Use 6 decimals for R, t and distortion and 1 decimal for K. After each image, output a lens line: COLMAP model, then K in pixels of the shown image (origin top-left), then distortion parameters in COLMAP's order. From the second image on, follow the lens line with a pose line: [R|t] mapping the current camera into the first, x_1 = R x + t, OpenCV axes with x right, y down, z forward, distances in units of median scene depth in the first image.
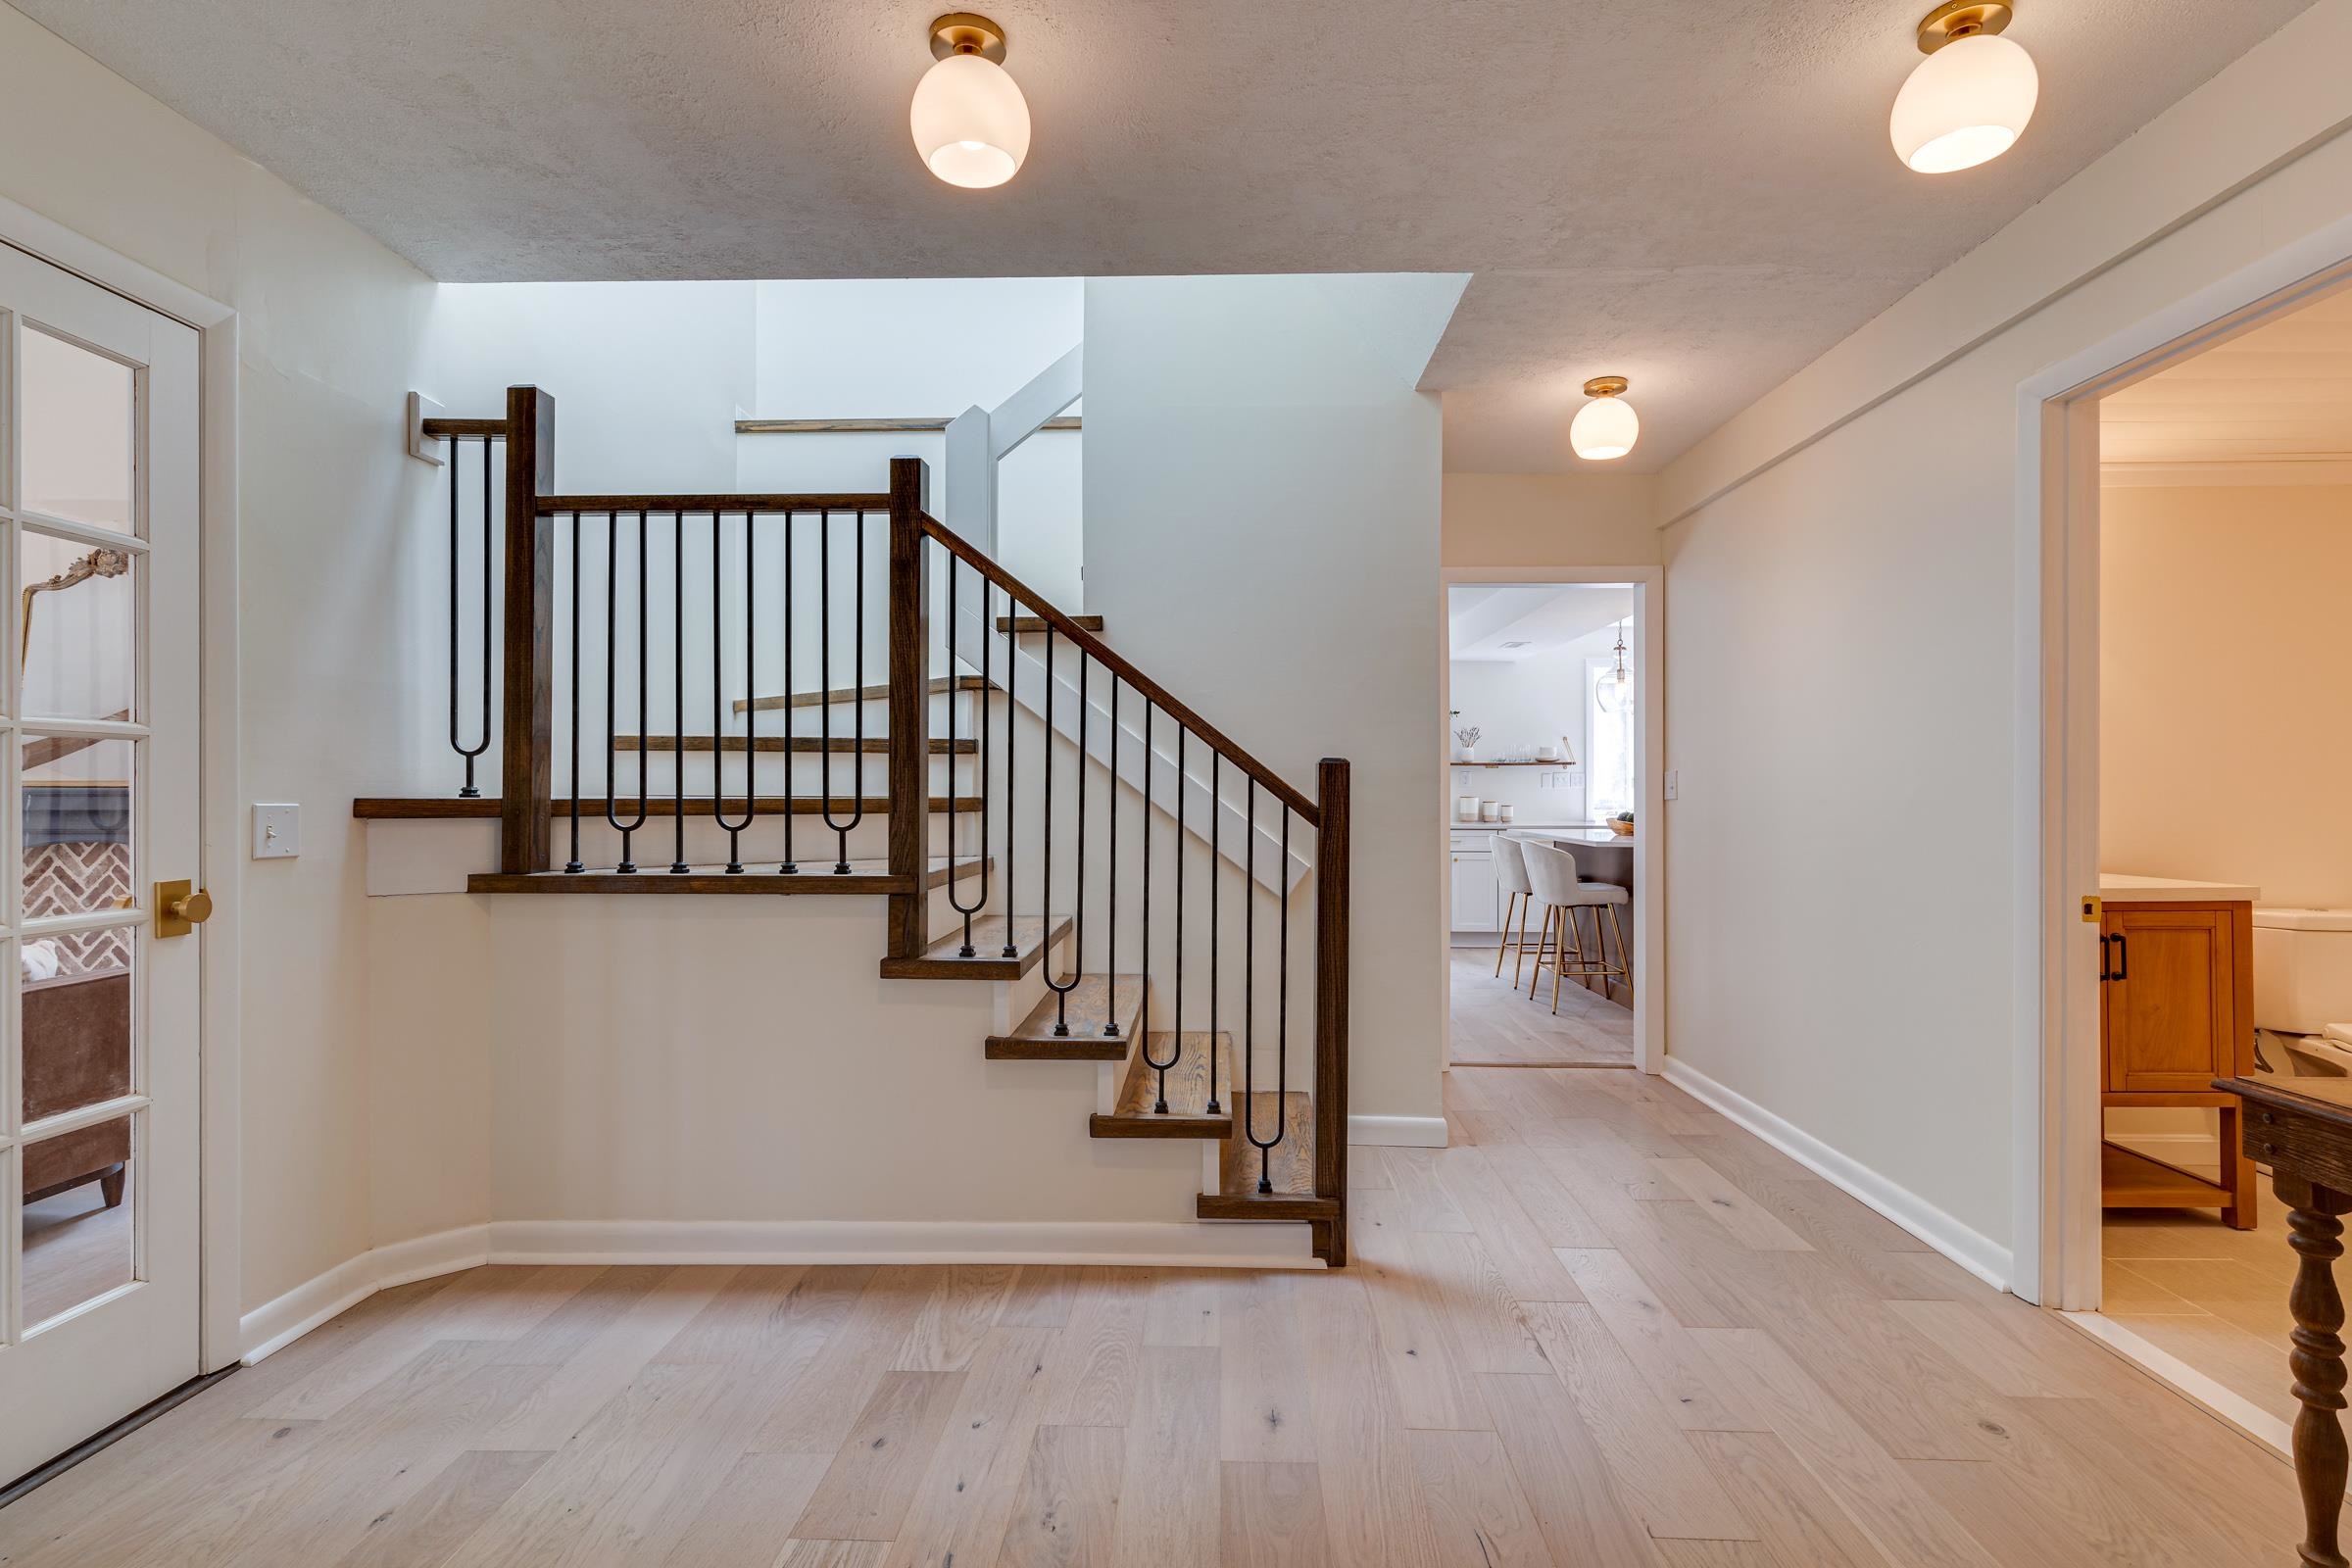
lens RADIAL K [[1115.1, 0, 1183.4], [0, 1115.1, 806.3], [0, 0, 1]] dist [-0.002785, -0.000069]
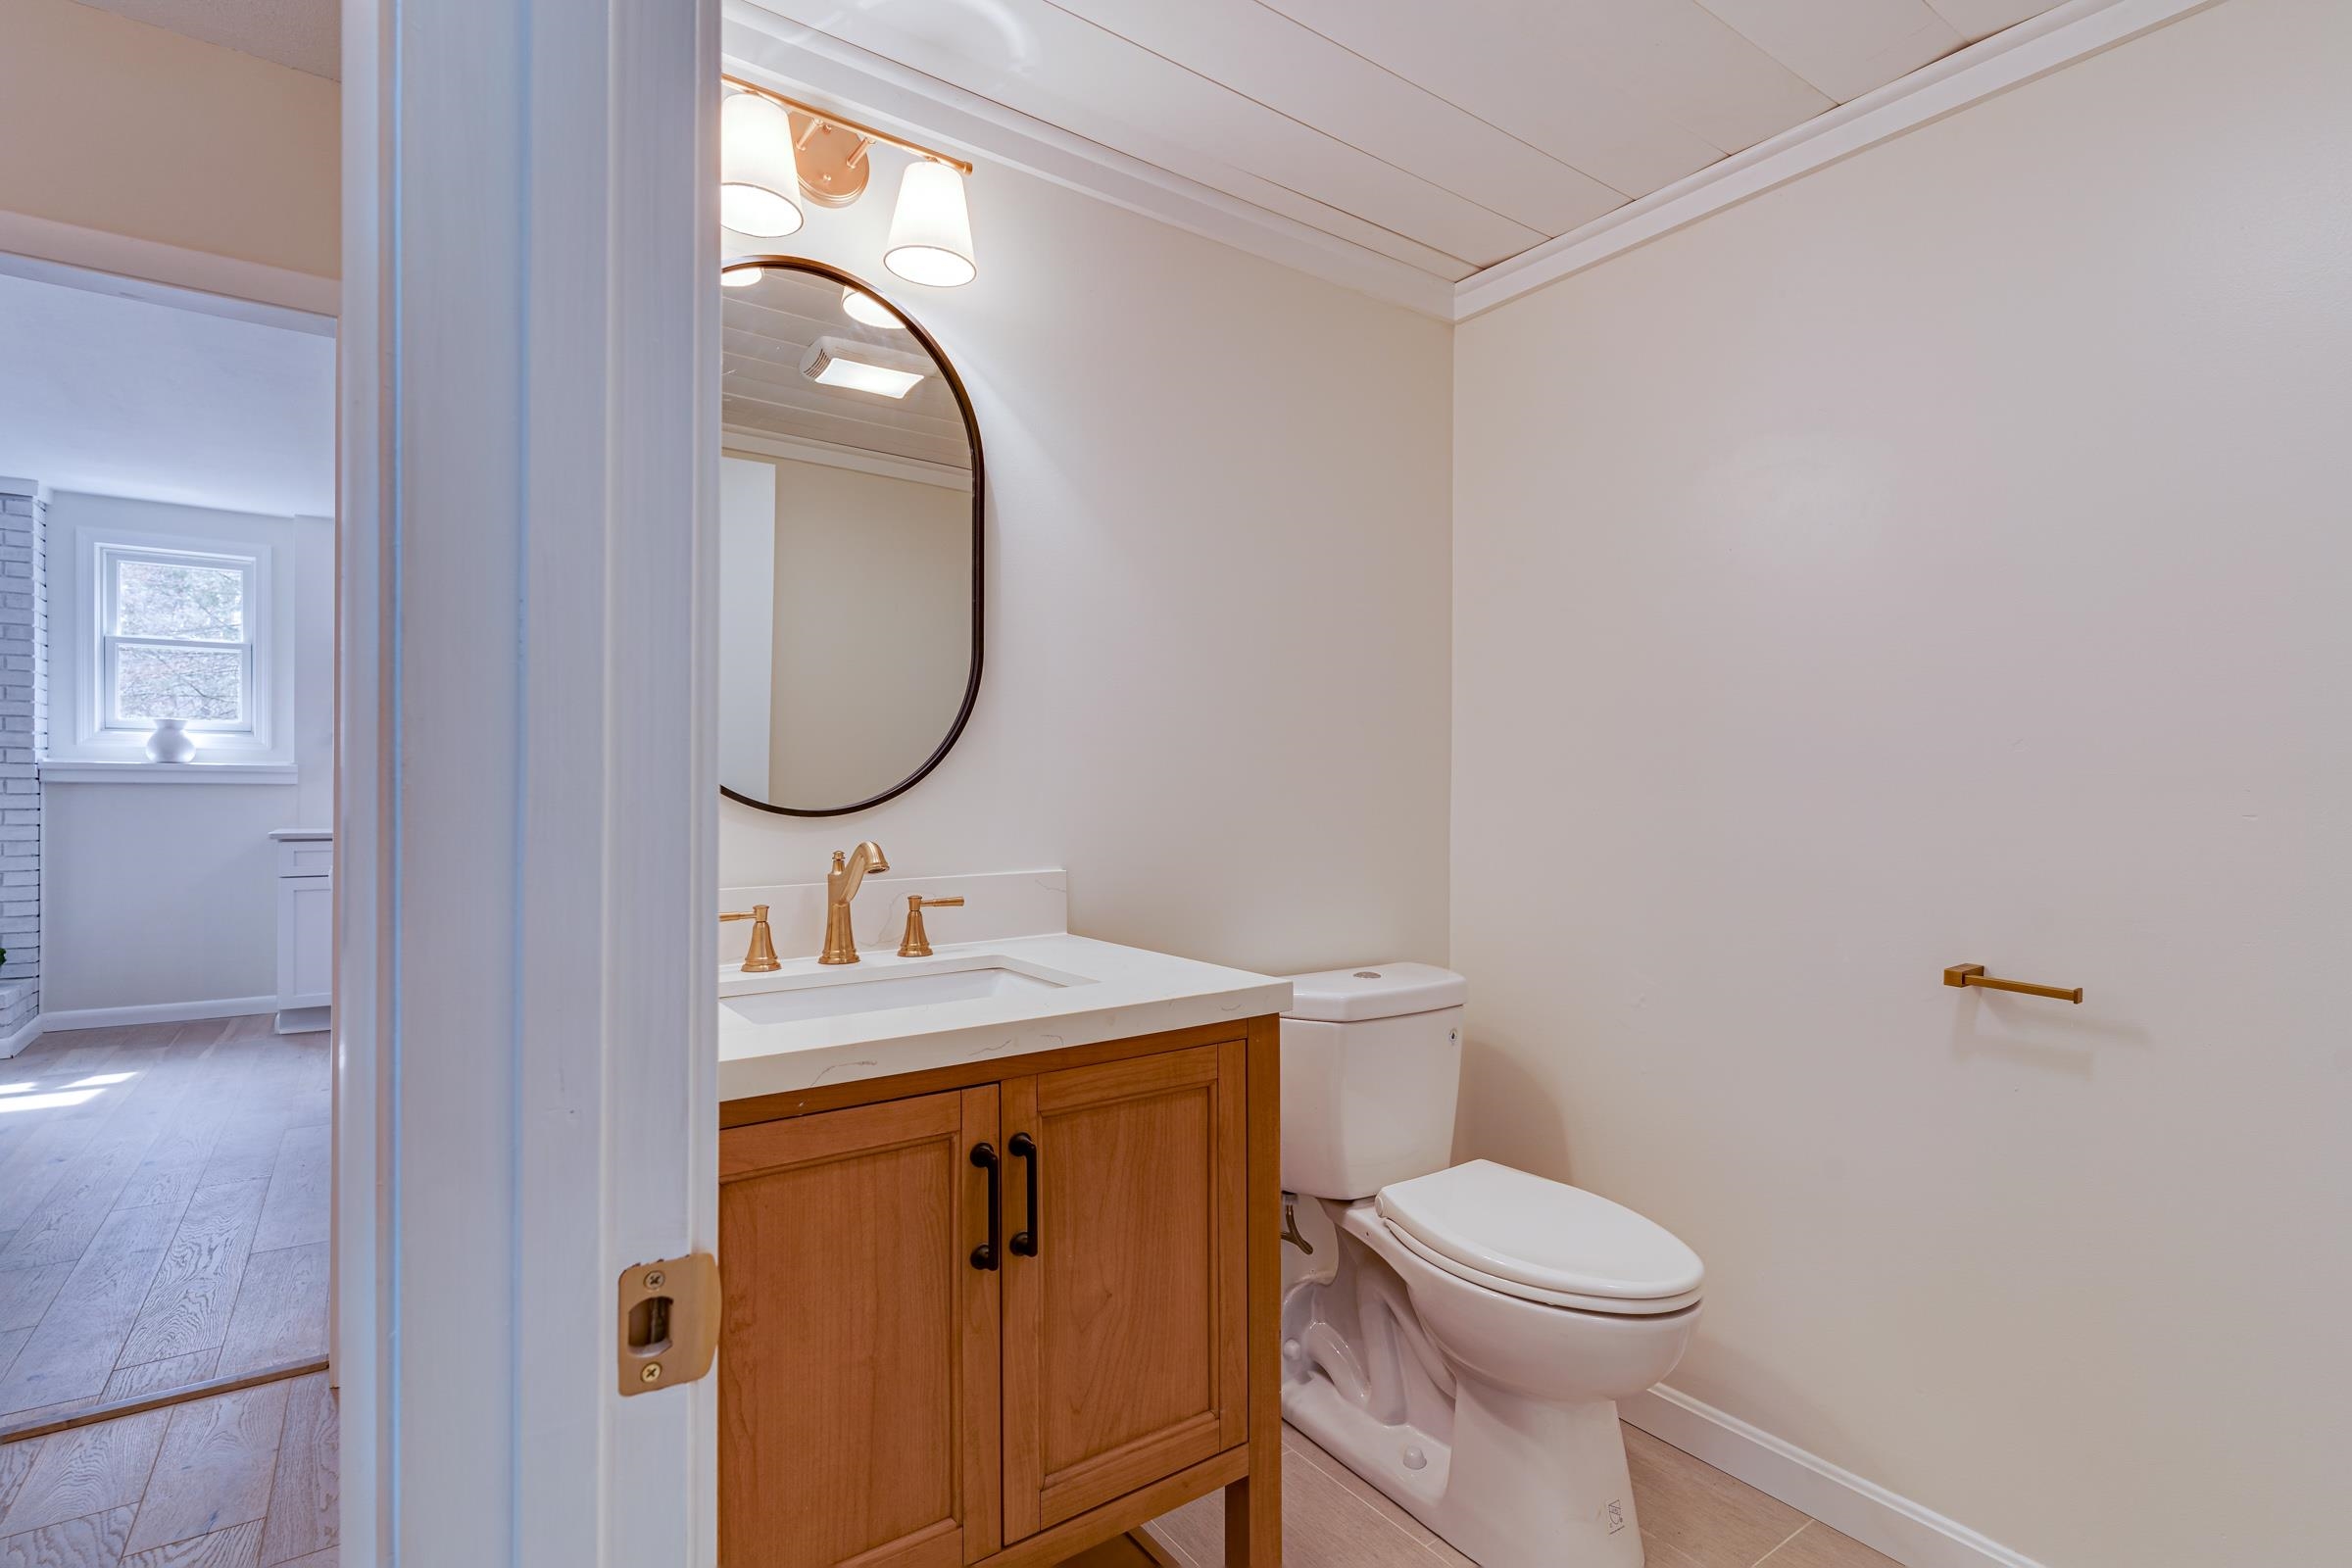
lens RADIAL K [[1115.1, 0, 1174.9], [0, 1115.1, 791.9], [0, 0, 1]] dist [-0.002785, -0.000069]
pose [[0.799222, 0.006375, 0.601003, 0.644544], [-0.005843, 0.999979, -0.002837, -0.005573], [-0.601008, -0.001244, 0.799242, 0.653152]]
